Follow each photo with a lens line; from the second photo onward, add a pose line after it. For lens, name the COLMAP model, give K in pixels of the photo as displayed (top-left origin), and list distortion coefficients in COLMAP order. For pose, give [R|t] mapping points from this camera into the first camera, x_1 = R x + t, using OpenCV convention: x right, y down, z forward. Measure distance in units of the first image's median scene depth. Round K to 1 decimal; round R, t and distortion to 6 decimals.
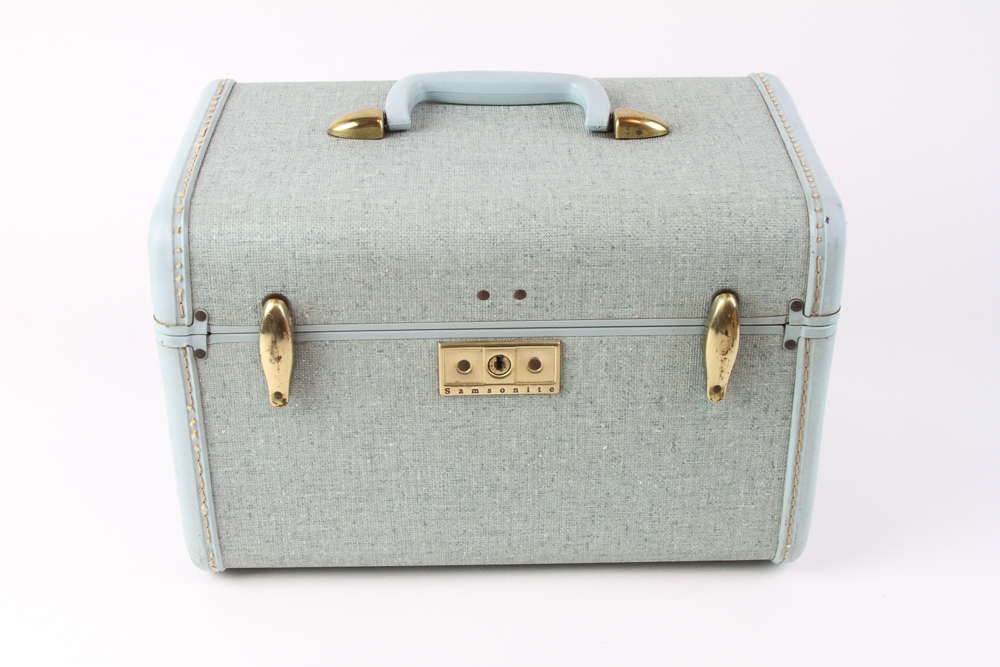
lens RADIAL K [[1503.0, 0, 499.0], [0, 1503.0, 371.5], [0, 0, 1]] dist [-0.126729, 0.020155]
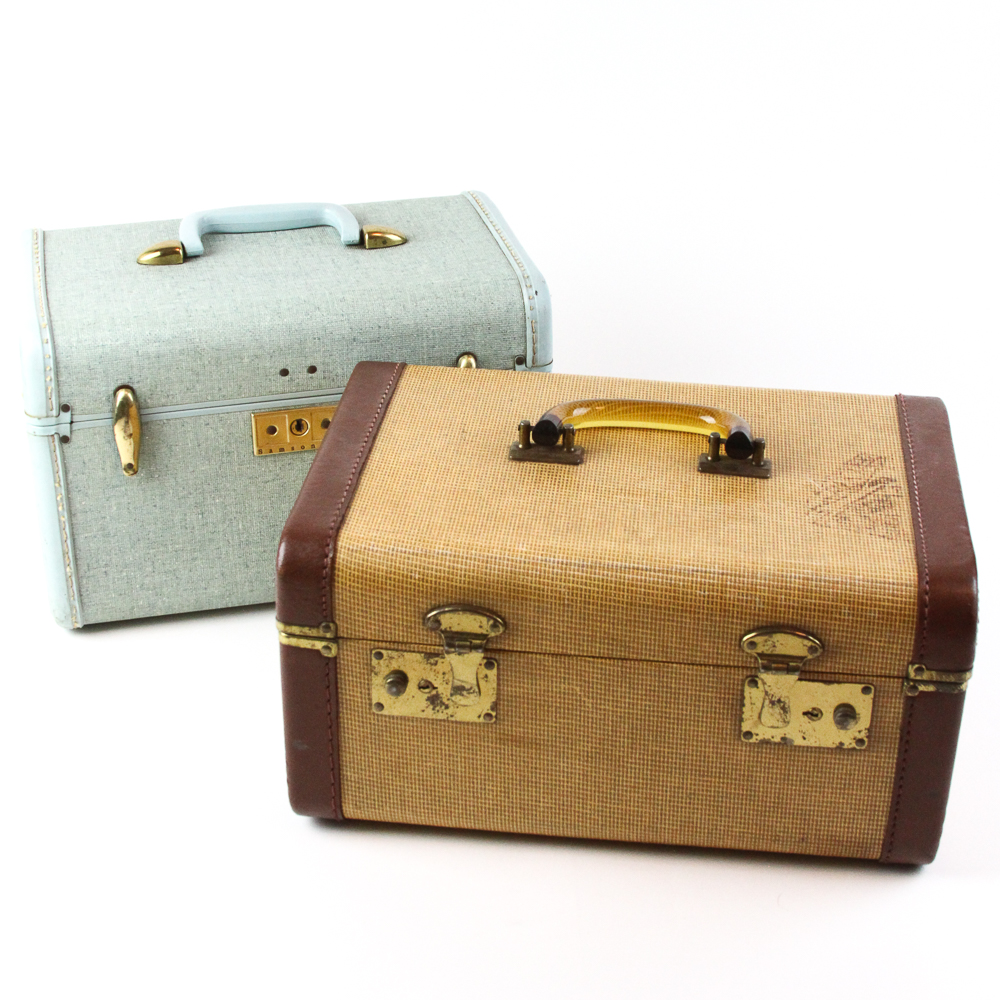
lens RADIAL K [[1942.4, 0, 500.0], [0, 1942.4, 500.0], [0, 0, 1]] dist [-0.135260, -0.028568]
pose [[0.976140, -0.098310, 0.193615, -0.156316], [0.108705, 0.993109, -0.043795, 0.145930], [-0.187975, 0.063797, 0.980100, -0.644310]]
